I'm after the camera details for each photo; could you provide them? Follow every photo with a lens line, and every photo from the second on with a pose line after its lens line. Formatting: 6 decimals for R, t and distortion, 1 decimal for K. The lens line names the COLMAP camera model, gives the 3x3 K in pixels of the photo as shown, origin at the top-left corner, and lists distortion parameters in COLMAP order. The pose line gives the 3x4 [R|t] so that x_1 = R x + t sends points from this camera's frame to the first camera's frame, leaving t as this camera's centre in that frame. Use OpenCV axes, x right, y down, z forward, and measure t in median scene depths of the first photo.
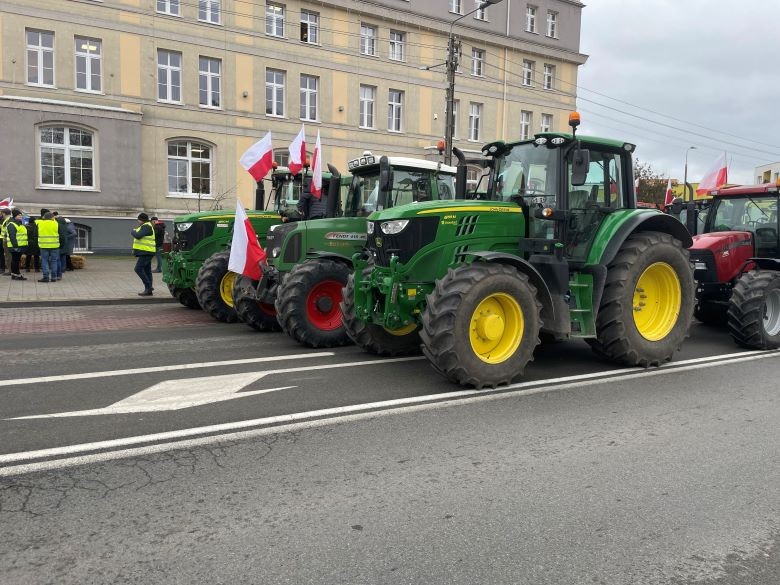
lens RADIAL K [[620.4, 0, 392.4], [0, 620.4, 291.7], [0, 0, 1]] dist [0.082102, -0.120111]
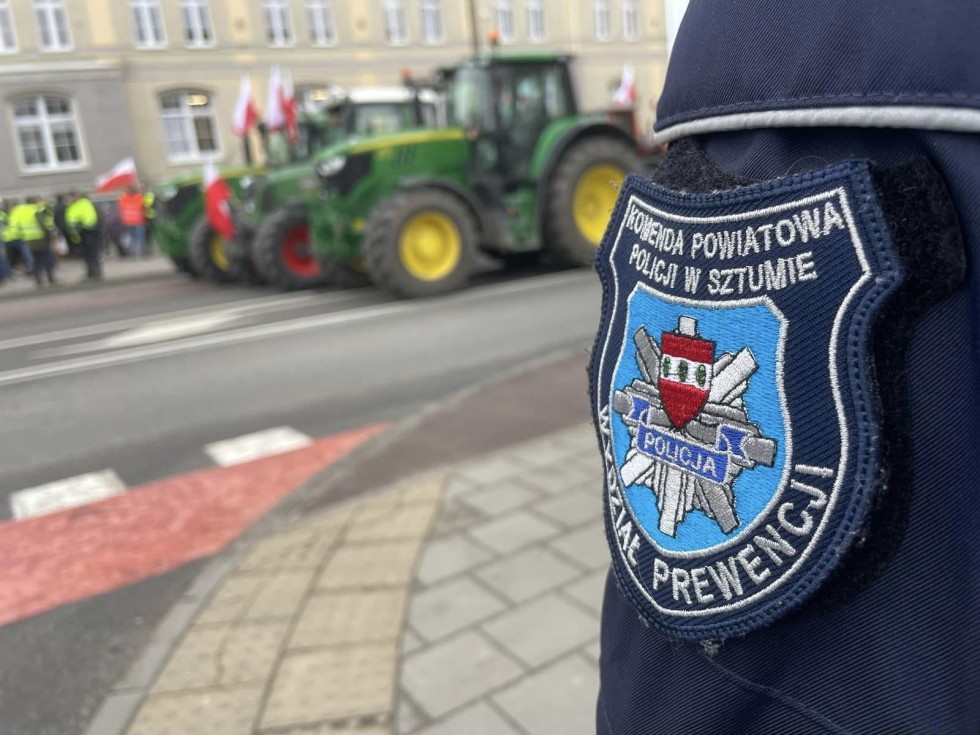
lens RADIAL K [[779.5, 0, 493.1], [0, 779.5, 366.5], [0, 0, 1]] dist [0.082102, -0.120111]
pose [[0.991391, -0.128486, -0.025197, 0.221200], [0.130830, 0.979713, 0.151807, 0.054802], [0.005181, -0.153797, 0.988089, -0.346699]]
